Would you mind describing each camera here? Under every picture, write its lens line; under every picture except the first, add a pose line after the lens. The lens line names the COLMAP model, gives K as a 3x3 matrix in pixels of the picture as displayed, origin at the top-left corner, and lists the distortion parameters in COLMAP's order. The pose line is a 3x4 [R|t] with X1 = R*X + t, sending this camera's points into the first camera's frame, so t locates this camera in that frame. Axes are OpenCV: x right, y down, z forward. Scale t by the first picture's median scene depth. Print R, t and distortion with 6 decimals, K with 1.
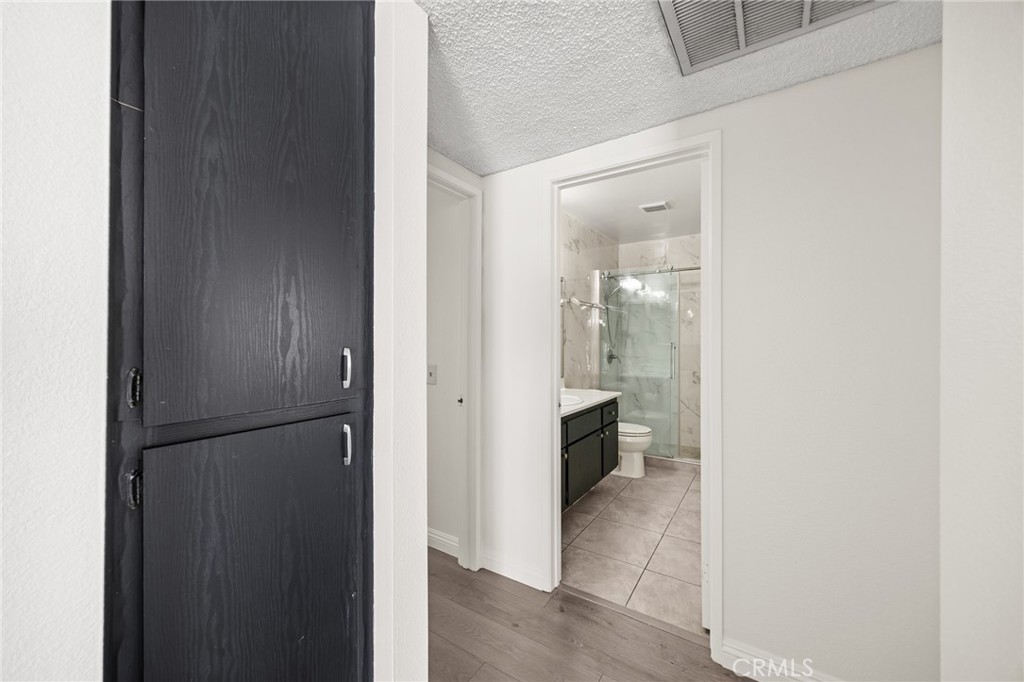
lens RADIAL K [[395.8, 0, 517.4], [0, 395.8, 339.0], [0, 0, 1]] dist [0.001648, -0.000074]
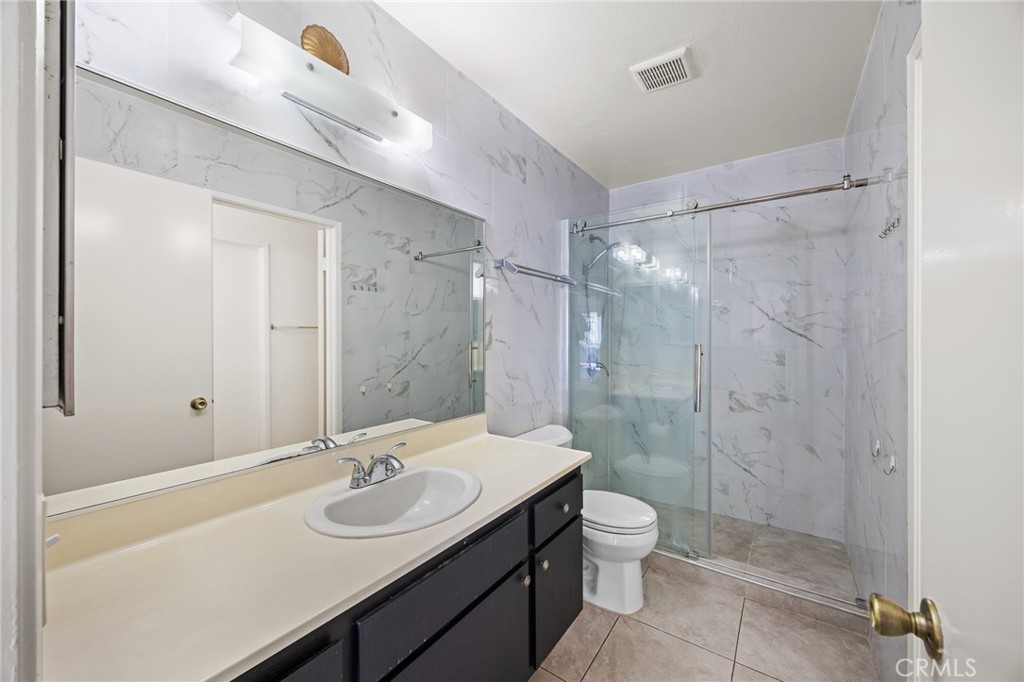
lens RADIAL K [[400.6, 0, 516.7], [0, 400.6, 332.0], [0, 0, 1]] dist [-0.000272, 0.000105]
pose [[0.999596, 0.001624, -0.028378, 0.160166], [-0.001761, 0.999987, -0.004817, -0.004756], [0.028370, 0.004865, 0.999586, 0.443131]]
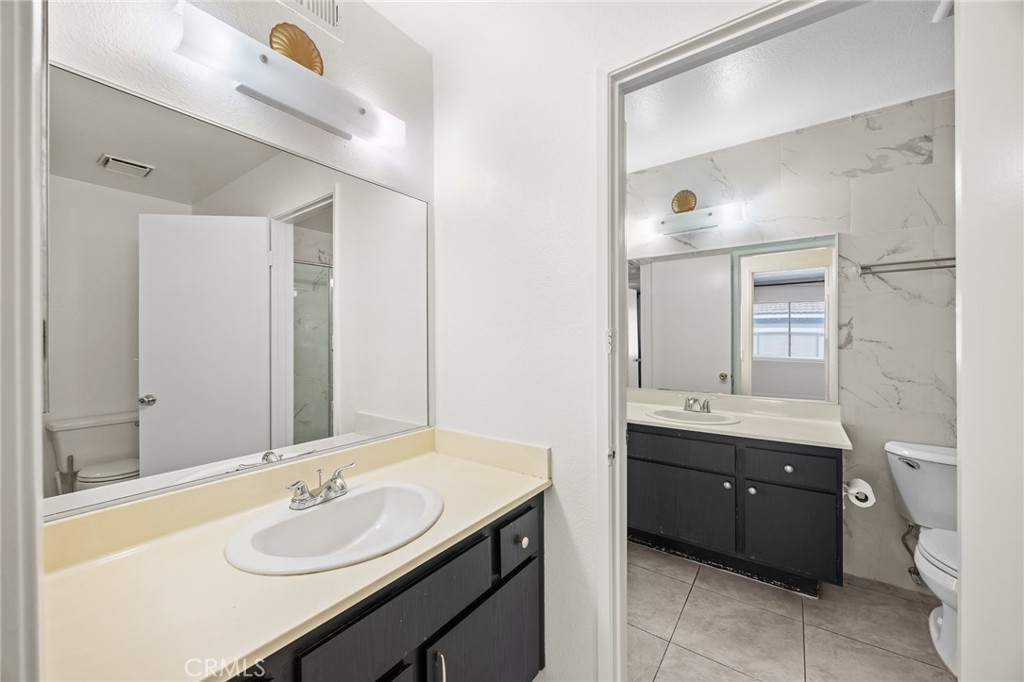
lens RADIAL K [[395.8, 0, 517.4], [0, 395.8, 339.0], [0, 0, 1]] dist [0.001648, -0.000074]
pose [[-0.070285, -0.003576, -0.997521, 0.677241], [0.003454, 0.999987, -0.003828, 0.002255], [0.997521, -0.003715, -0.070272, 0.526698]]
